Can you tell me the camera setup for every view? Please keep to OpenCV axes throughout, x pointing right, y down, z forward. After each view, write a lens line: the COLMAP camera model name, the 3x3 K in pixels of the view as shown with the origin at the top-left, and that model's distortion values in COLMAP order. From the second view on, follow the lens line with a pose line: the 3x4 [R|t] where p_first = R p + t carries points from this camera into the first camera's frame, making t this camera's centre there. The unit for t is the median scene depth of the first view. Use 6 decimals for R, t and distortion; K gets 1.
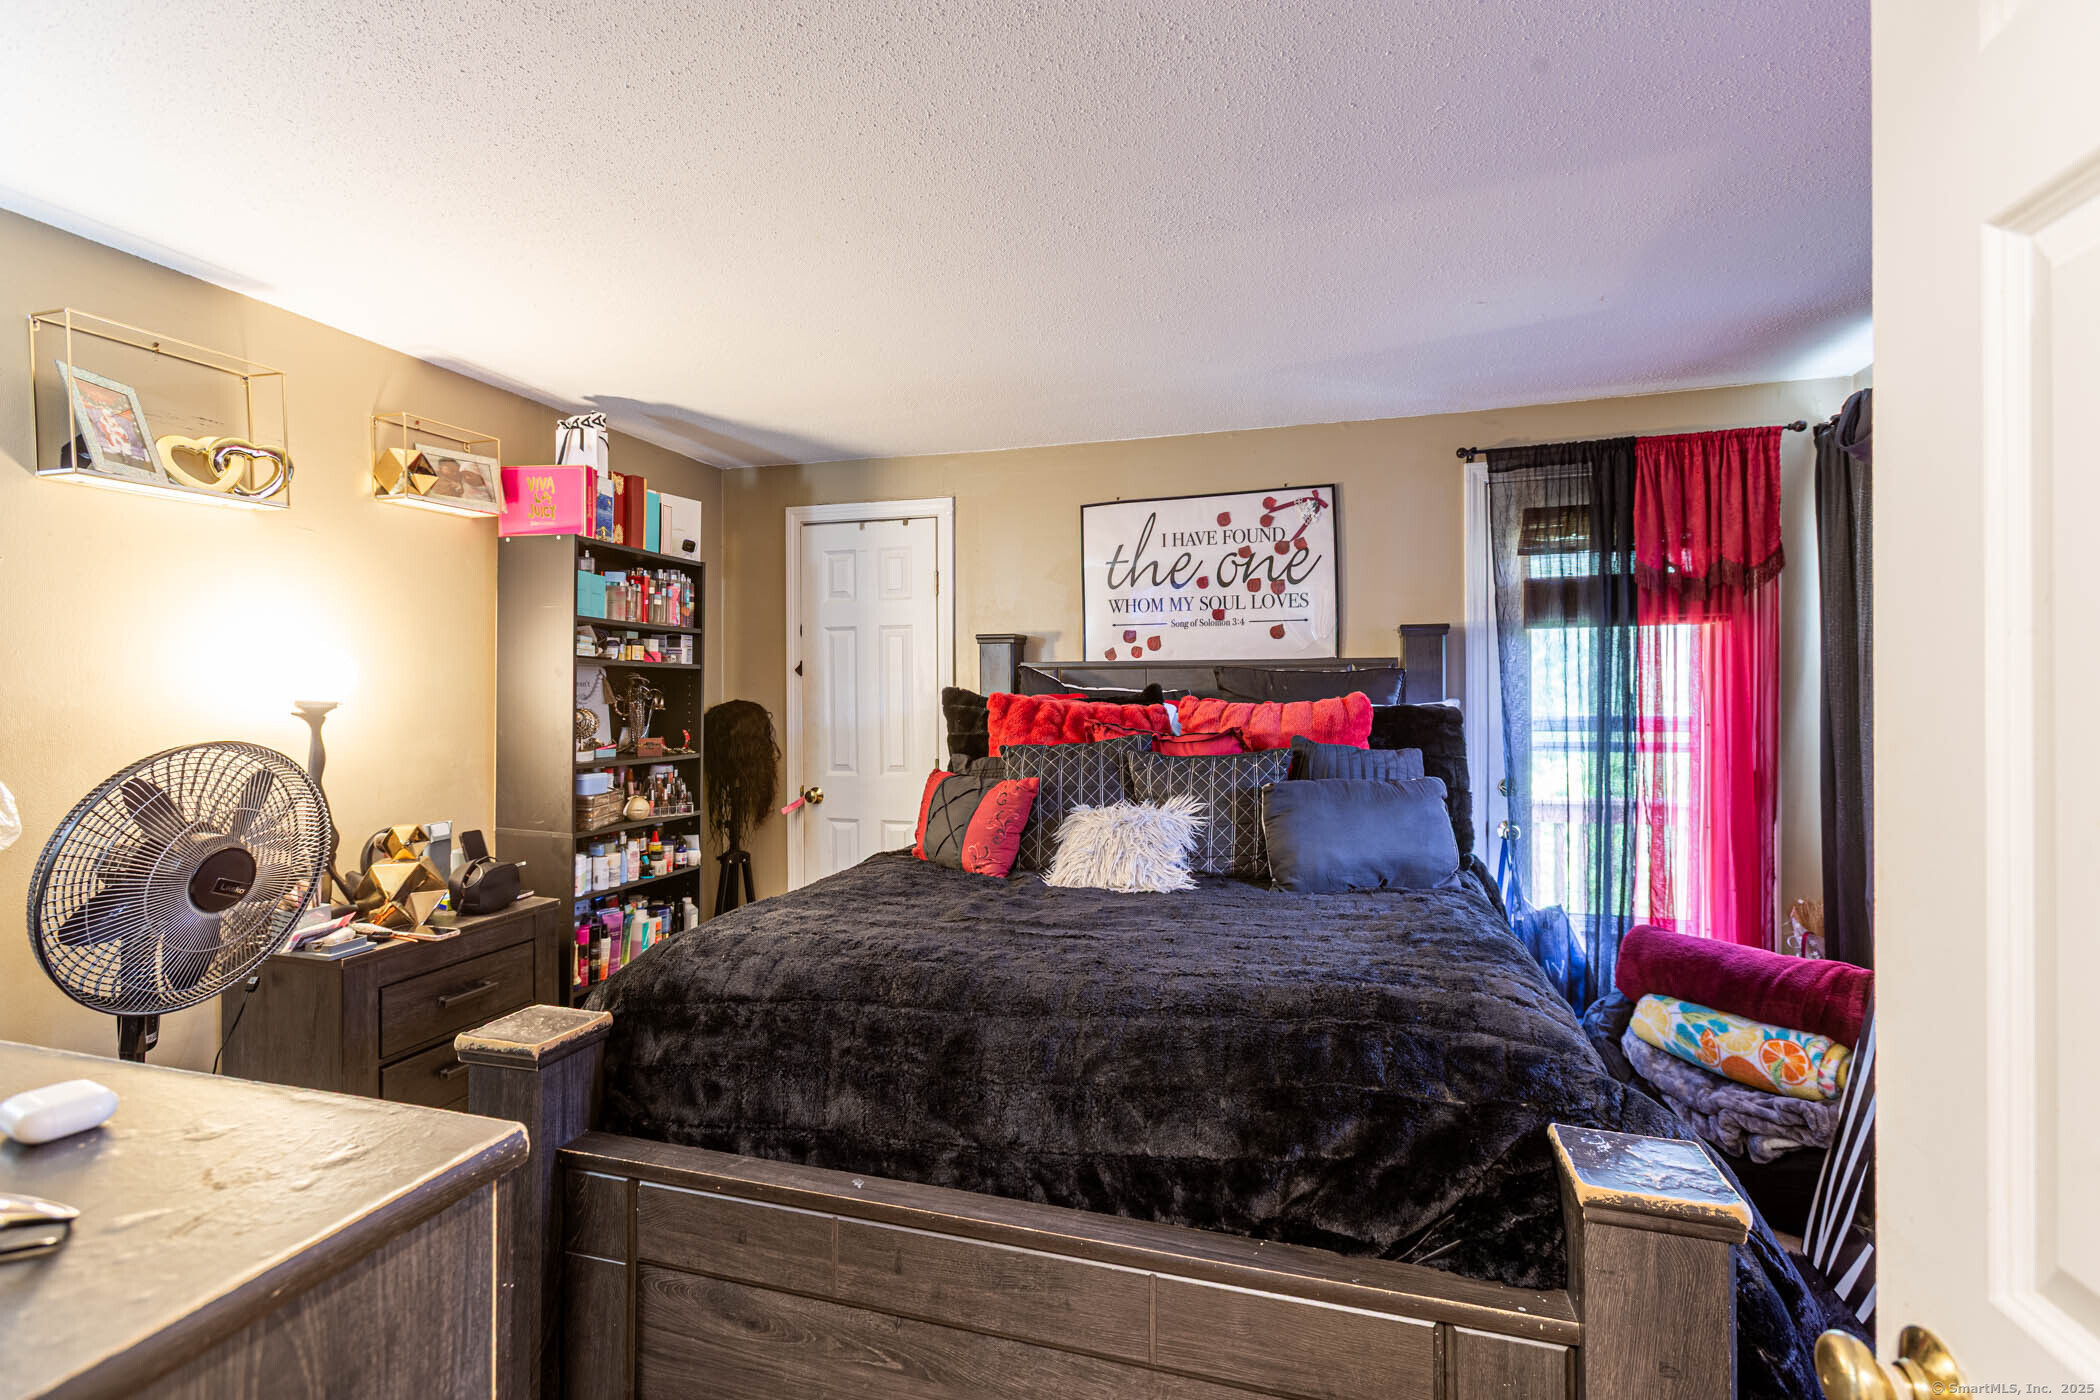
lens RADIAL K [[973.6, 0, 1038.3], [0, 973.6, 678.6], [0, 0, 1]] dist [-0.005076, 0.010315]
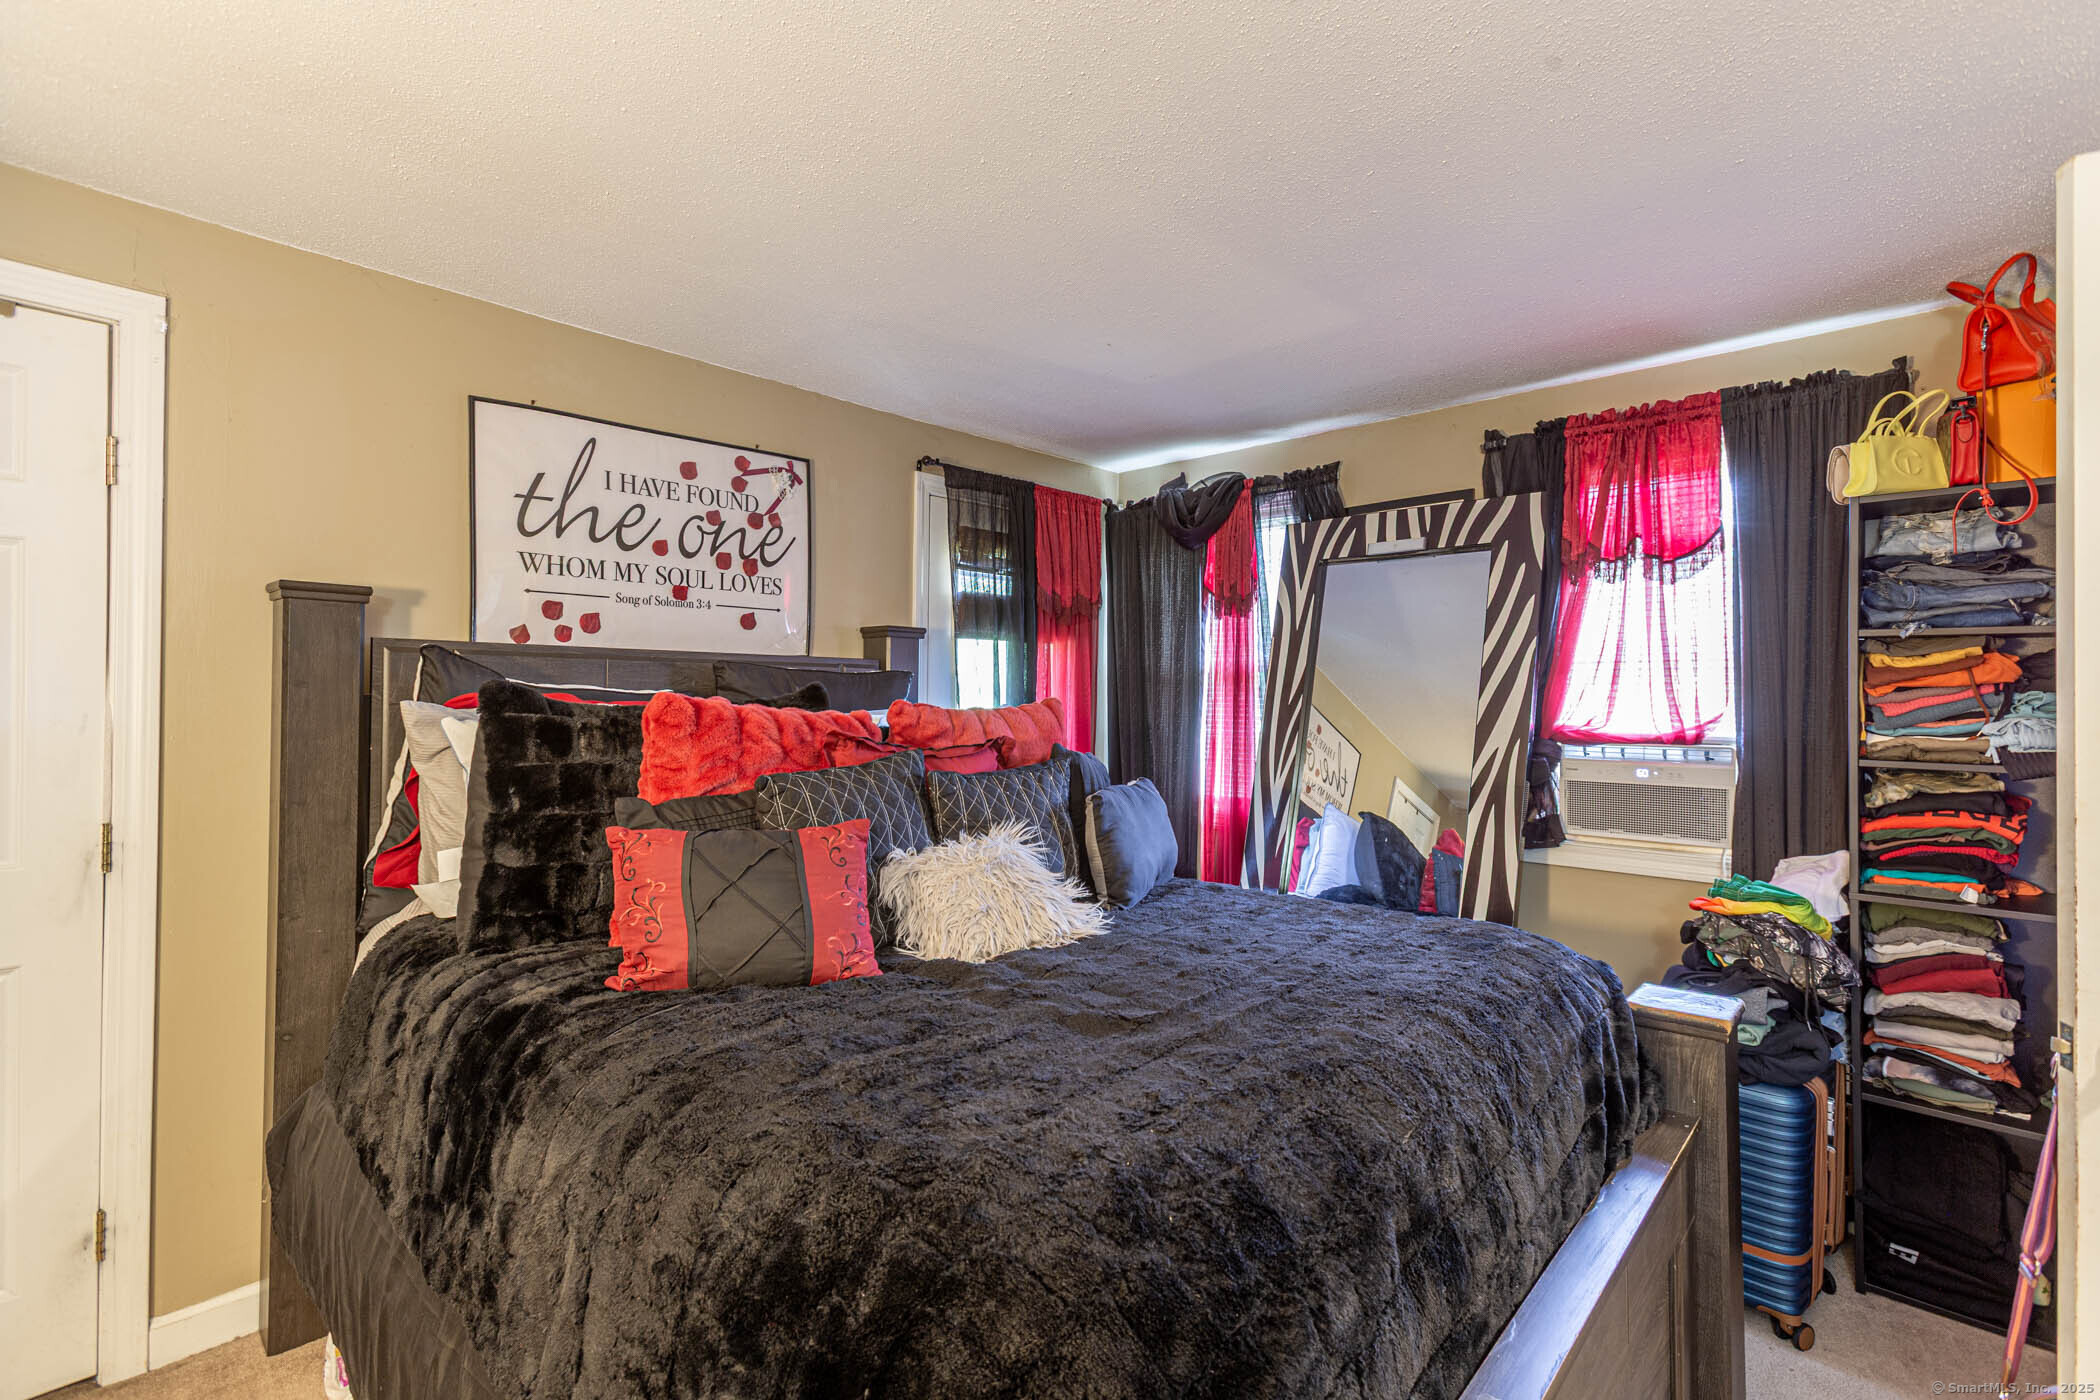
lens RADIAL K [[973.6, 0, 1038.3], [0, 973.6, 678.6], [0, 0, 1]] dist [-0.005076, 0.010315]
pose [[0.426325, 0.025049, 0.904223, -0.390165], [-0.021237, 0.999618, -0.017679, 0.009864], [-0.904321, -0.011666, 0.426694, 0.418996]]
